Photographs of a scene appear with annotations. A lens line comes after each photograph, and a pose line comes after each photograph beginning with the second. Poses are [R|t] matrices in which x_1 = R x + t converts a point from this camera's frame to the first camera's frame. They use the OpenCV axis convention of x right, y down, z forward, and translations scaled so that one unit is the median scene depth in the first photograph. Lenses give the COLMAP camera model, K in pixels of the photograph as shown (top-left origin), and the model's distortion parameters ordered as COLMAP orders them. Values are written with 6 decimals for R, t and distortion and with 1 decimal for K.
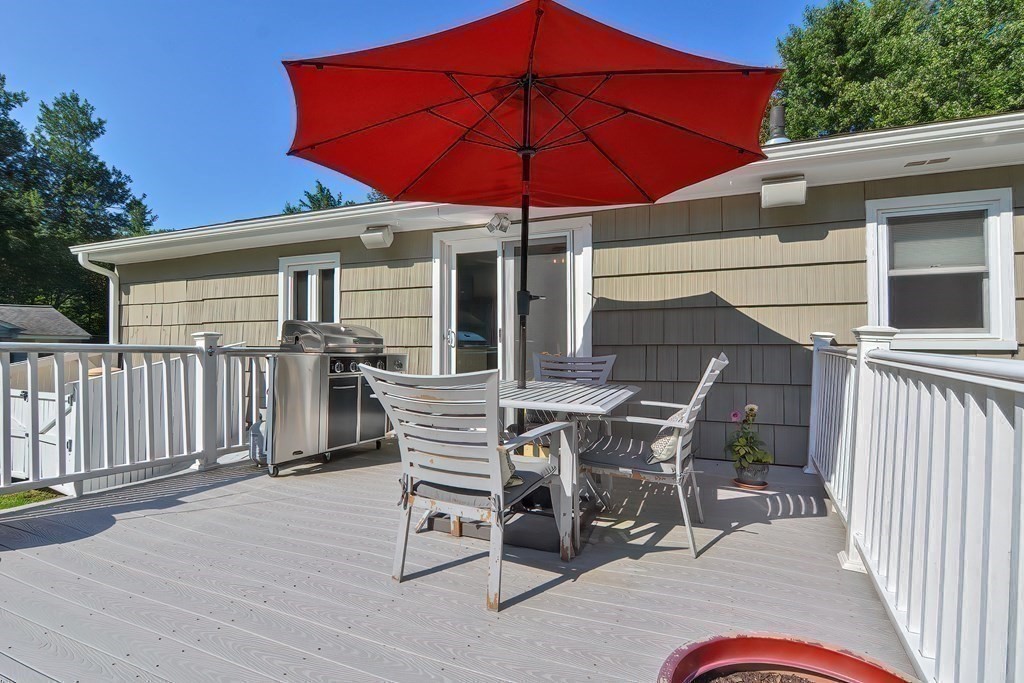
lens RADIAL K [[497.0, 0, 502.4], [0, 497.0, 336.3], [0, 0, 1]] dist [-0.003897, -0.004585]
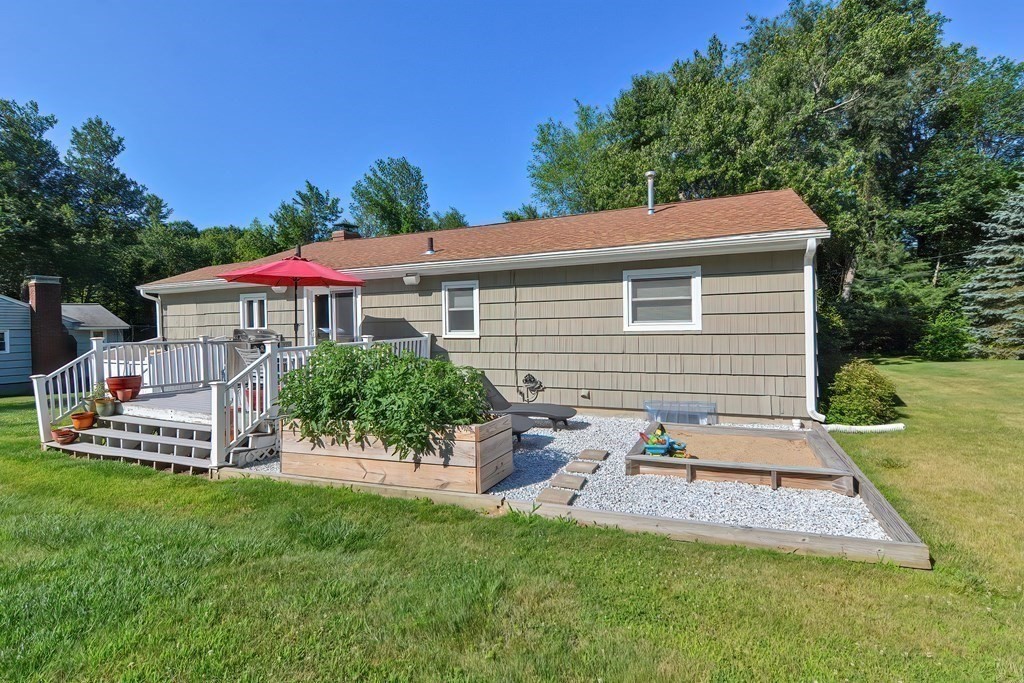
lens RADIAL K [[522.4, 0, 475.5], [0, 522.4, 333.4], [0, 0, 1]] dist [0.001166, -0.000369]
pose [[0.996546, -0.013664, -0.081910, 0.559088], [0.016533, 0.999270, 0.034450, -0.046432], [0.081380, -0.035685, 0.996044, -0.859725]]
